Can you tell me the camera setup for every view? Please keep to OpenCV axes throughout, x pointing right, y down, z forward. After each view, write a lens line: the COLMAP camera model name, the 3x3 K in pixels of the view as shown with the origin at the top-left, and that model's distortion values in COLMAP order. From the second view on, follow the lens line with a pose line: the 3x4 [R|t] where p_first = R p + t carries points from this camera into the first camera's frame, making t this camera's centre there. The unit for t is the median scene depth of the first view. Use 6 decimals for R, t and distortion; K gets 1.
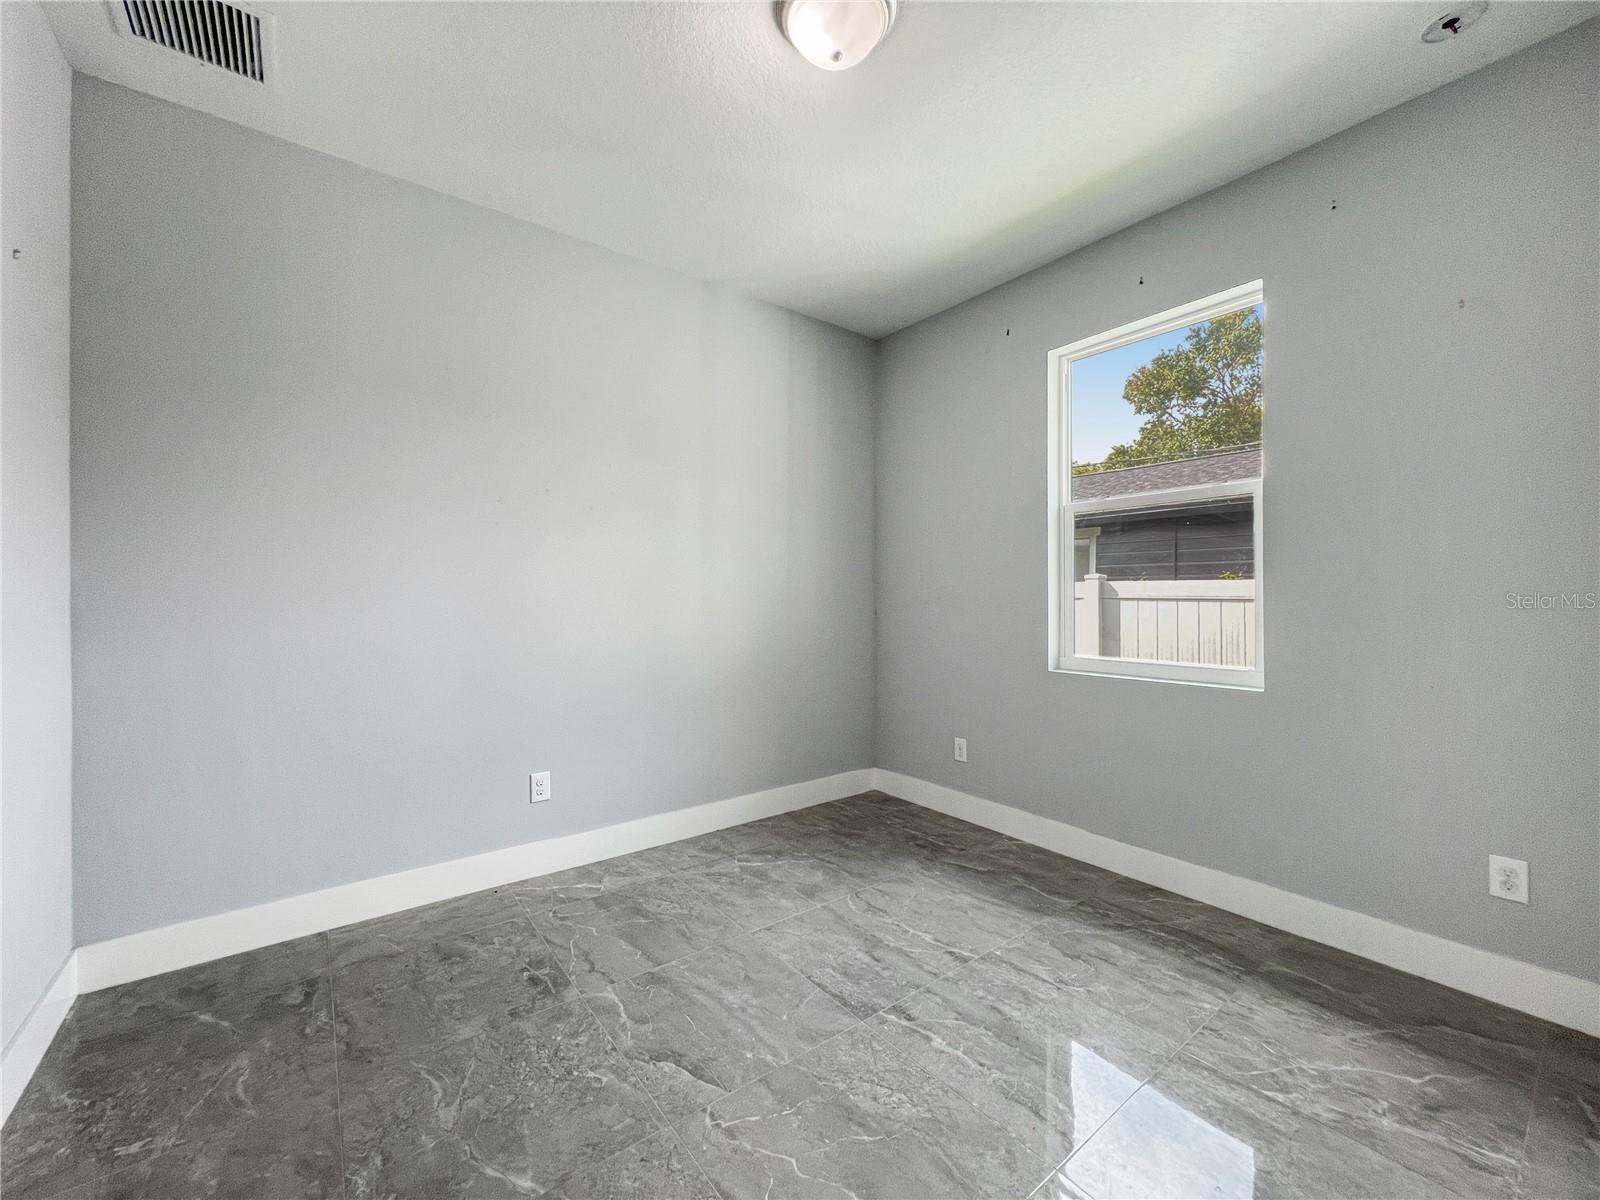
lens RADIAL K [[647.2, 0, 800.0], [0, 647.2, 600.0], [0, 0, 1]] dist [-0.002274, 0.000146]
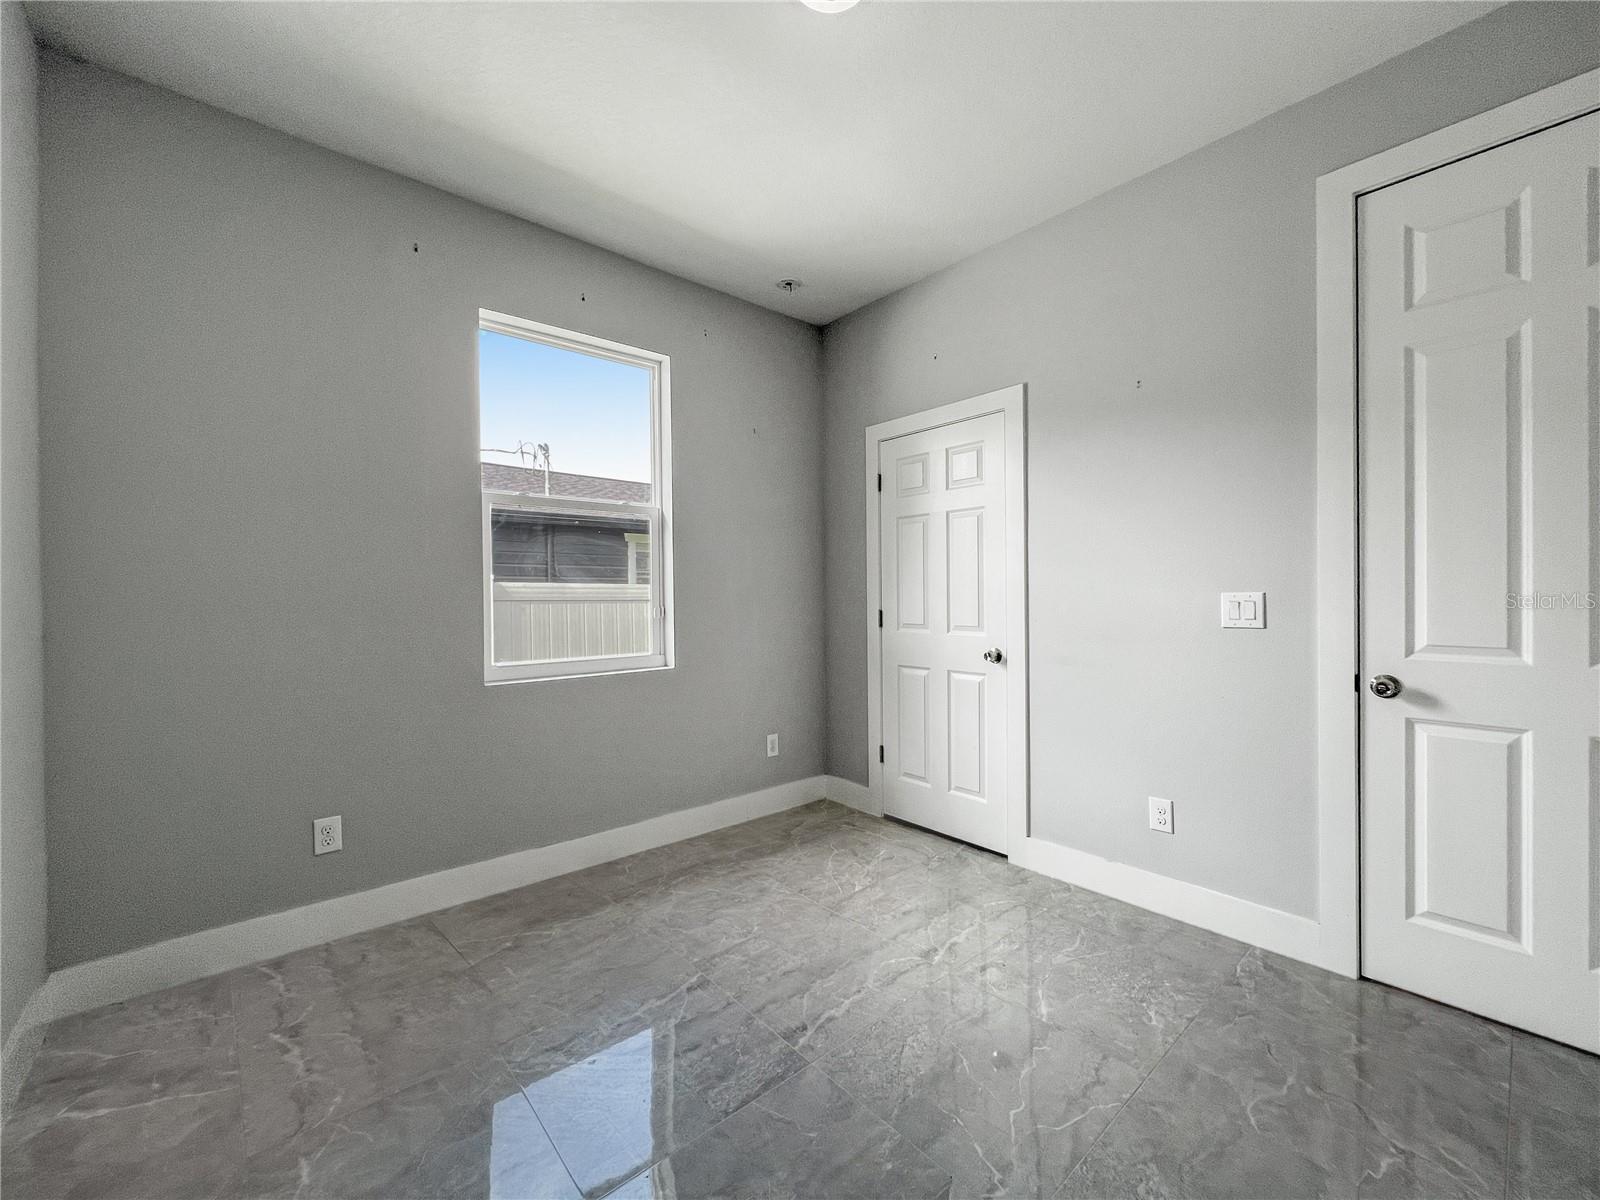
lens RADIAL K [[641.4, 0, 802.1], [0, 641.4, 587.4], [0, 0, 1]] dist [-0.001016, -0.000152]
pose [[-0.067203, 0.012368, 0.997663, -0.780713], [0.012074, 0.999860, -0.011582, -0.007568], [-0.997666, 0.011268, -0.067343, 1.026042]]
